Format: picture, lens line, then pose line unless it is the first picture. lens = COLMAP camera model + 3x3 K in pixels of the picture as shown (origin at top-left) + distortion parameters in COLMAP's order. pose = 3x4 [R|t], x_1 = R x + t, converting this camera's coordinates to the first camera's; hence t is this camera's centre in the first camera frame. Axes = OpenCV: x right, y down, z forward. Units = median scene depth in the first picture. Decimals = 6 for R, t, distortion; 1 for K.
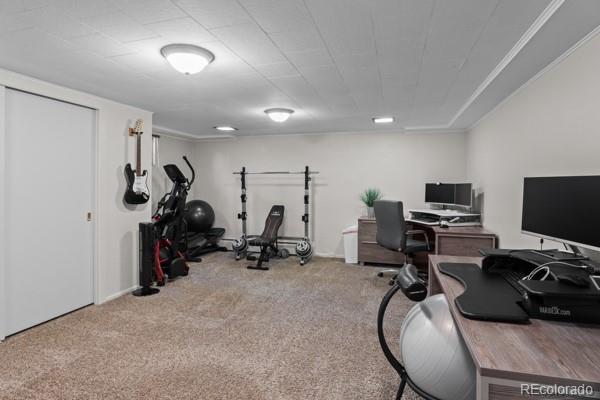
lens RADIAL K [[326.8, 0, 299.6], [0, 326.8, 195.5], [0, 0, 1]] dist [-0.028635, 0.007224]
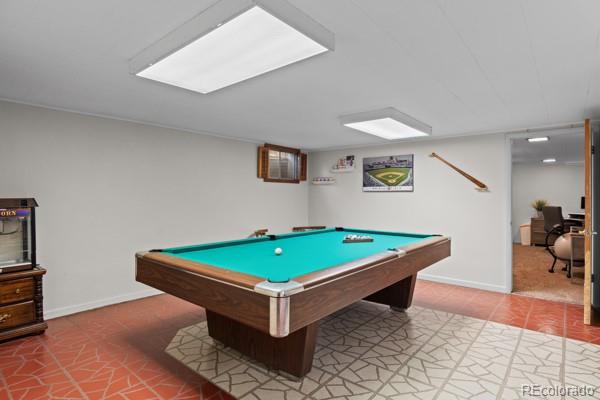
lens RADIAL K [[326.8, 0, 306.5], [0, 326.8, 199.5], [0, 0, 1]] dist [-0.028635, 0.007224]
pose [[0.922133, 0.004959, -0.386842, -0.239982], [-0.012223, 0.999792, -0.016321, 0.018867], [0.386681, 0.019779, 0.922002, -0.960335]]
